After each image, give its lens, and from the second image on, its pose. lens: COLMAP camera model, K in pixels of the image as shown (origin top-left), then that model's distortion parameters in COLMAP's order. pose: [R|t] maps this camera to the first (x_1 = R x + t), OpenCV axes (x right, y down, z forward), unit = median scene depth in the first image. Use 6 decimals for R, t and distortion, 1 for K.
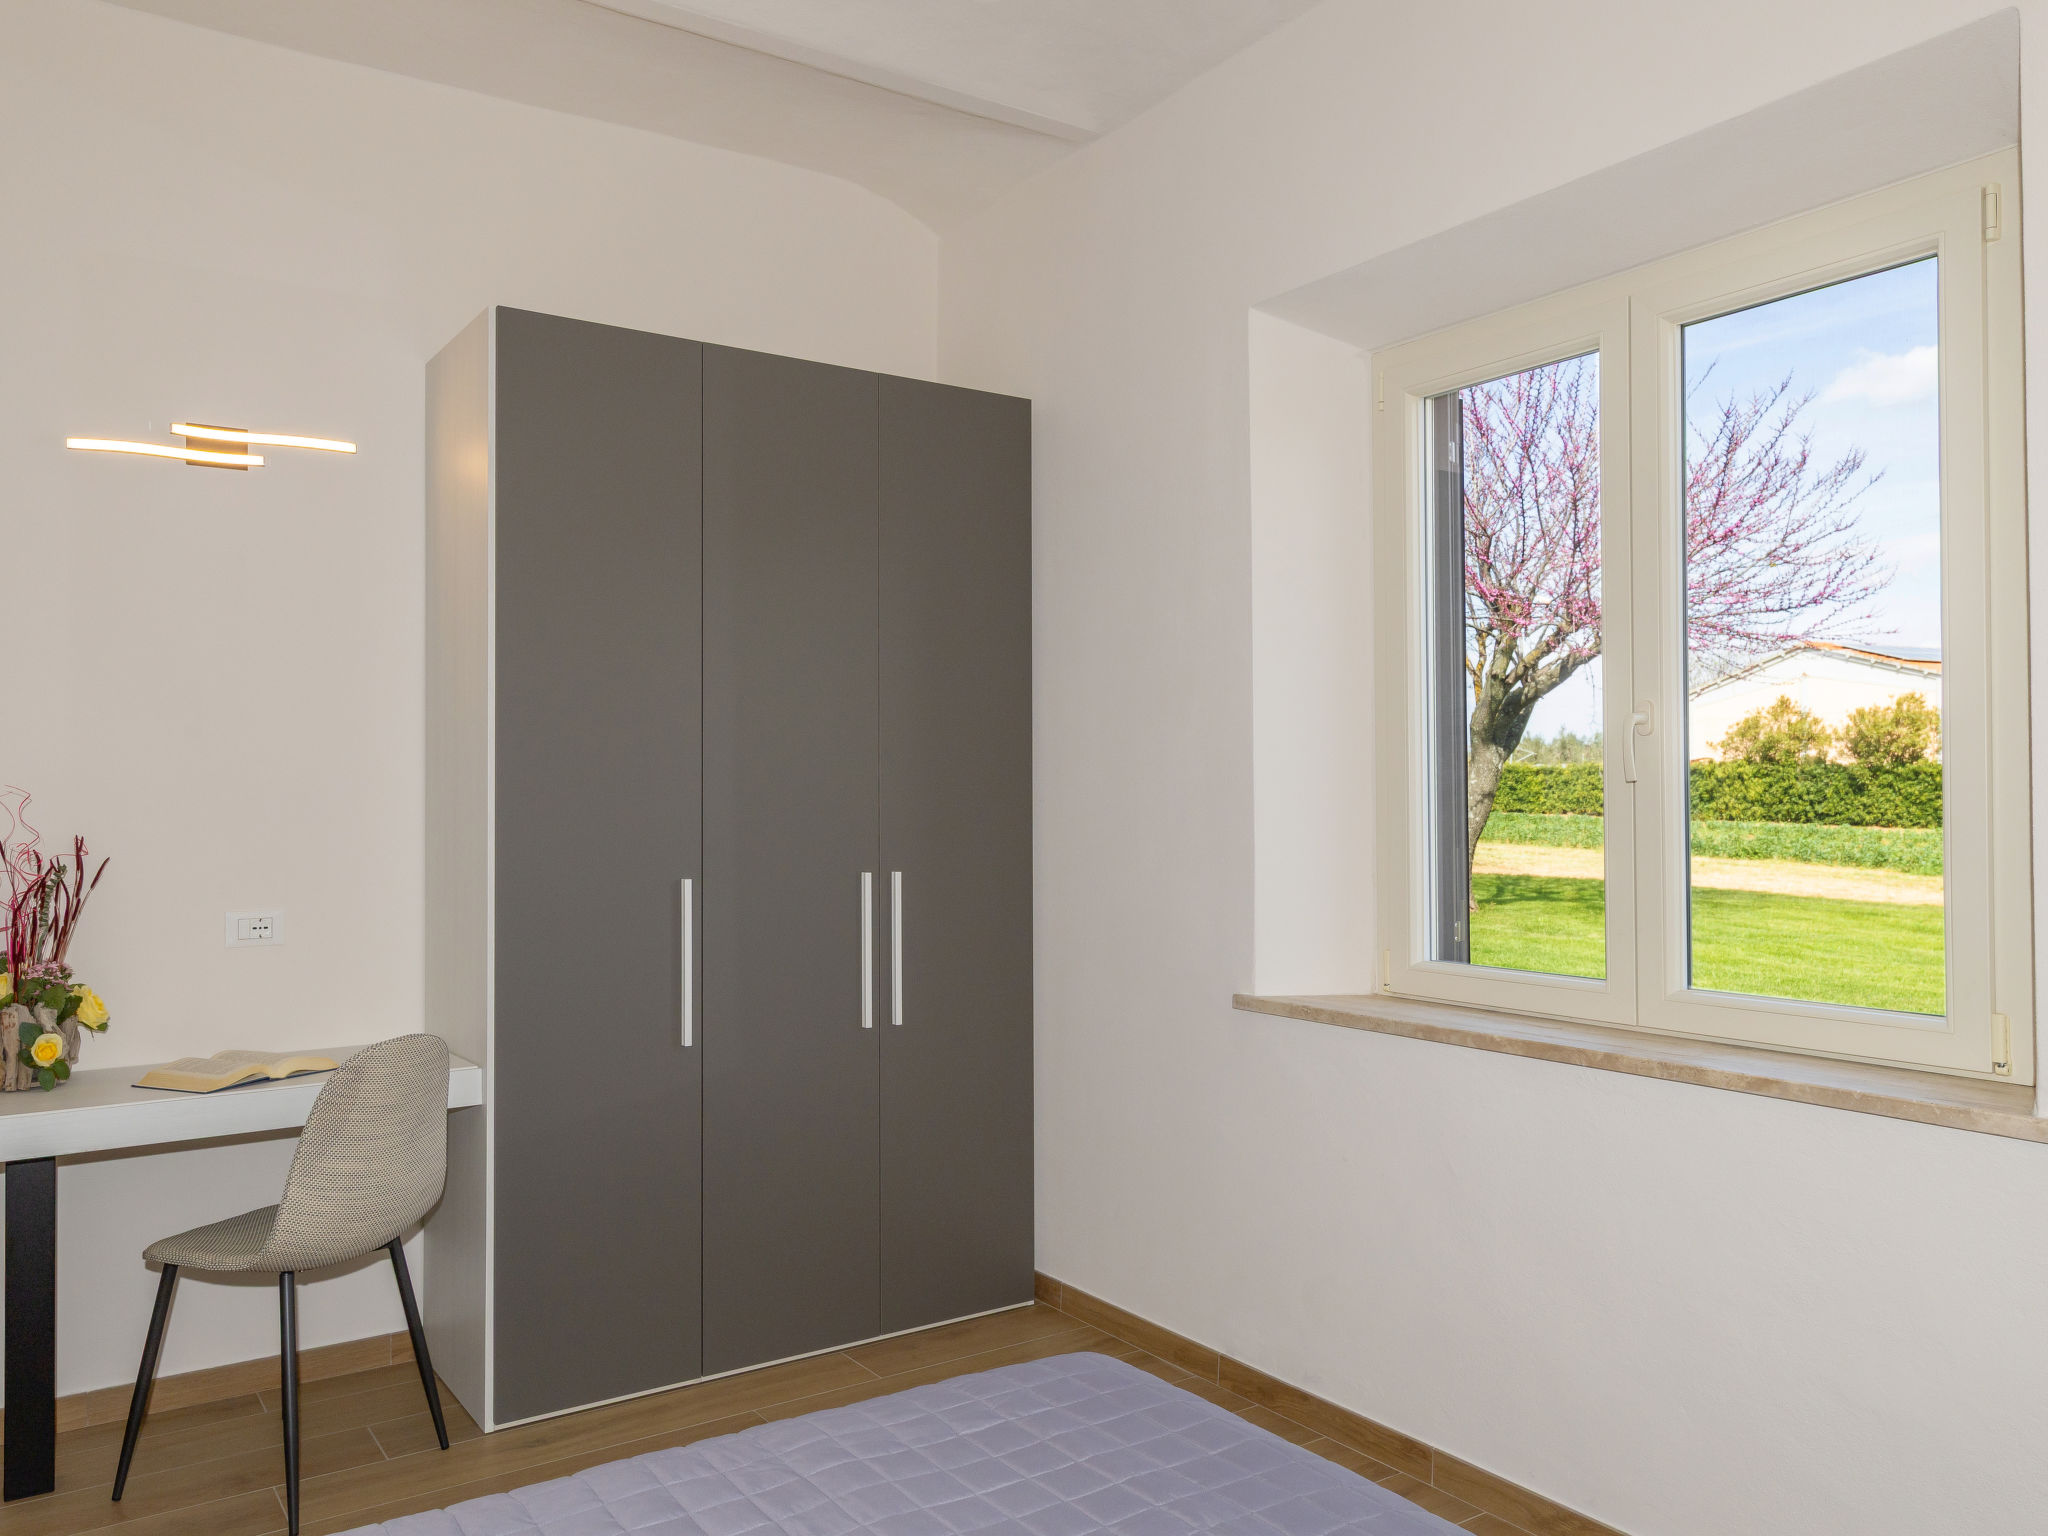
lens RADIAL K [[1549.9, 0, 1022.1], [0, 1549.9, 773.6], [0, 0, 1]] dist [0.000622, 0.002728]
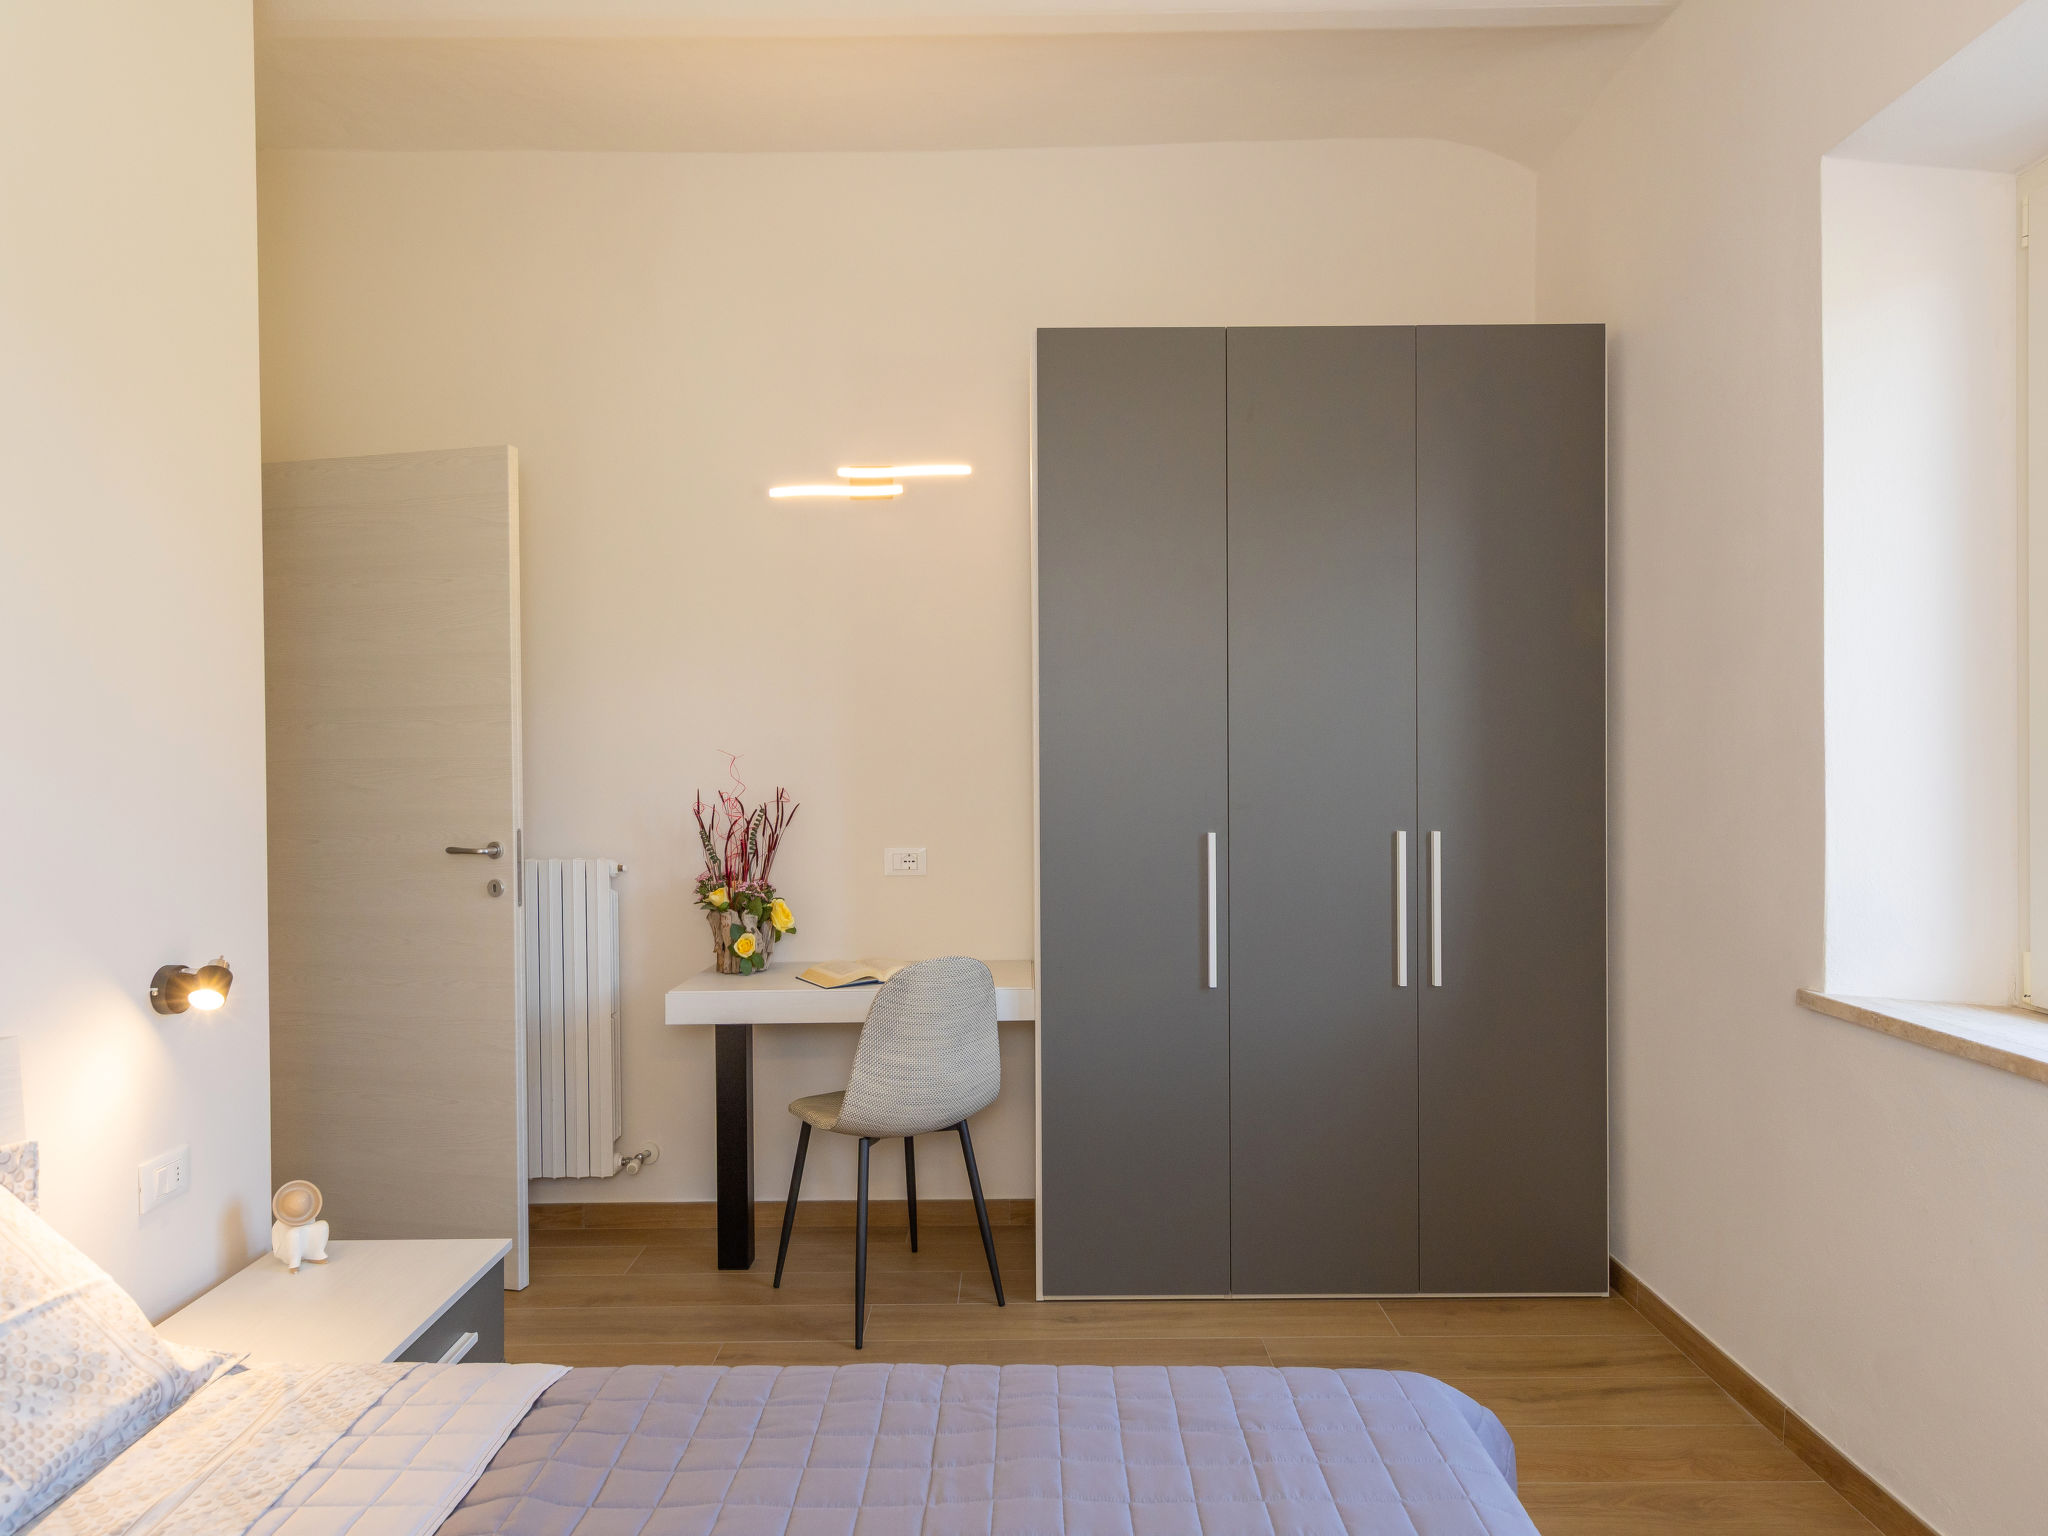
lens RADIAL K [[1325.9, 0, 1017.3], [0, 1325.9, 774.0], [0, 0, 1]] dist [0.004615, 0.001474]
pose [[0.818299, 0.004474, -0.574776, 0.212969], [0.012586, 0.999590, 0.025699, 0.001839], [0.574656, -0.028263, 0.817907, 0.179532]]
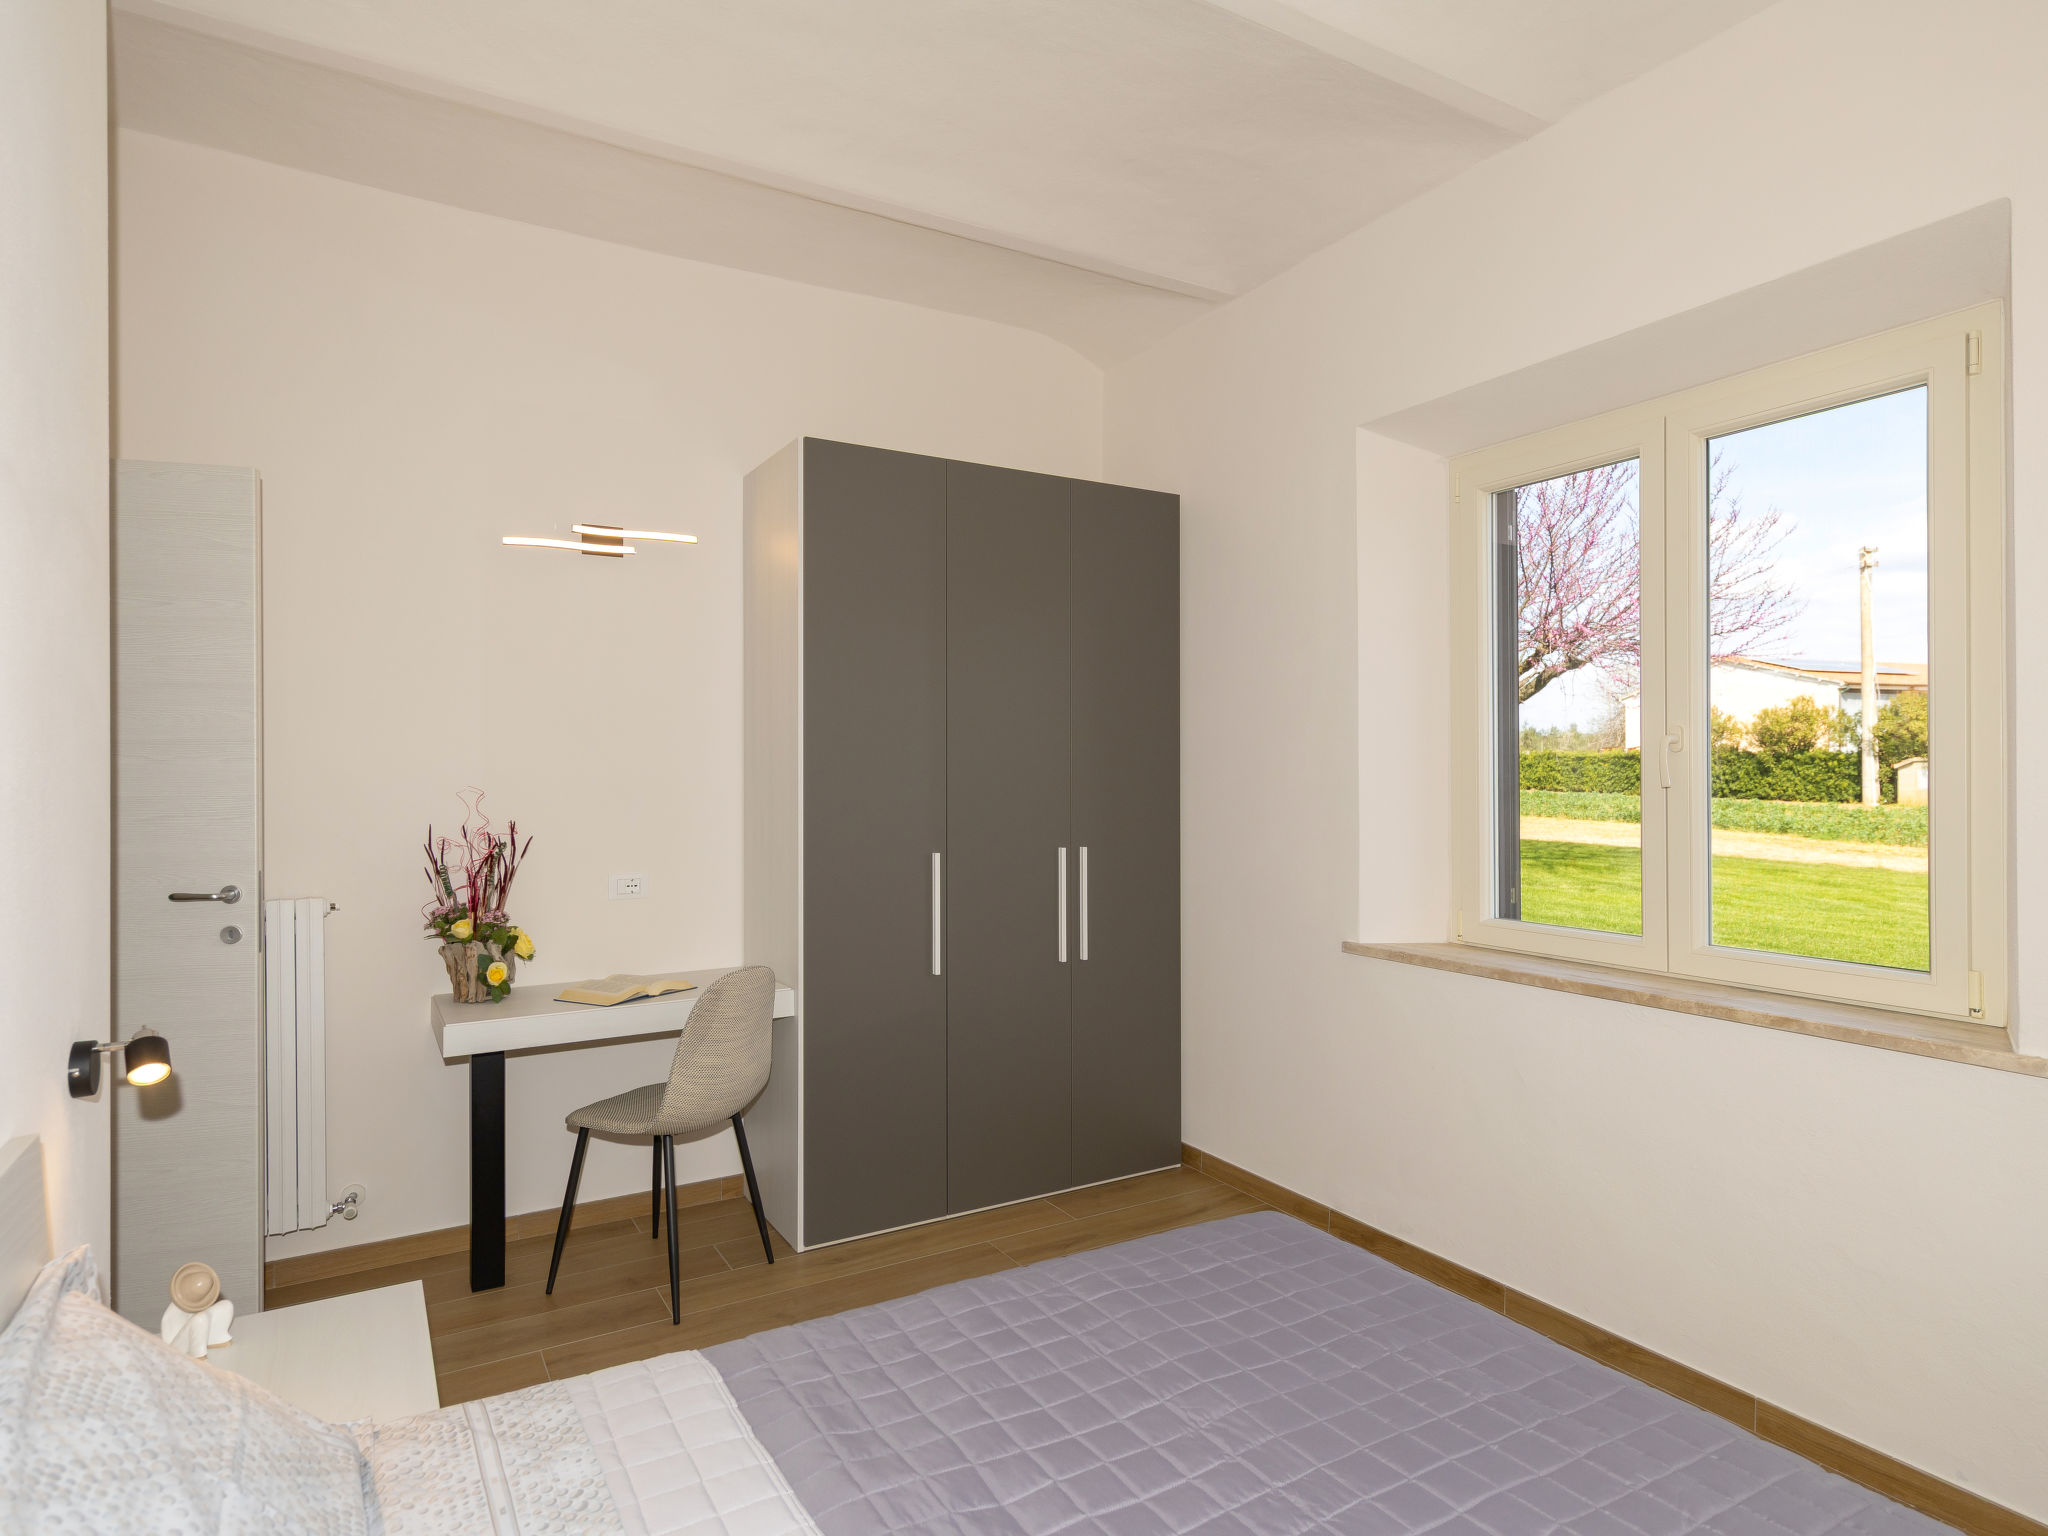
lens RADIAL K [[1159.4, 0, 1024.0], [0, 1159.4, 768.0], [0, 0, 1]] dist [0.001553, -0.000627]
pose [[0.997774, 0.001305, -0.066668, -0.074763], [-0.000604, 0.999944, 0.010531, -0.018648], [0.066678, -0.010468, 0.997720, -0.016136]]
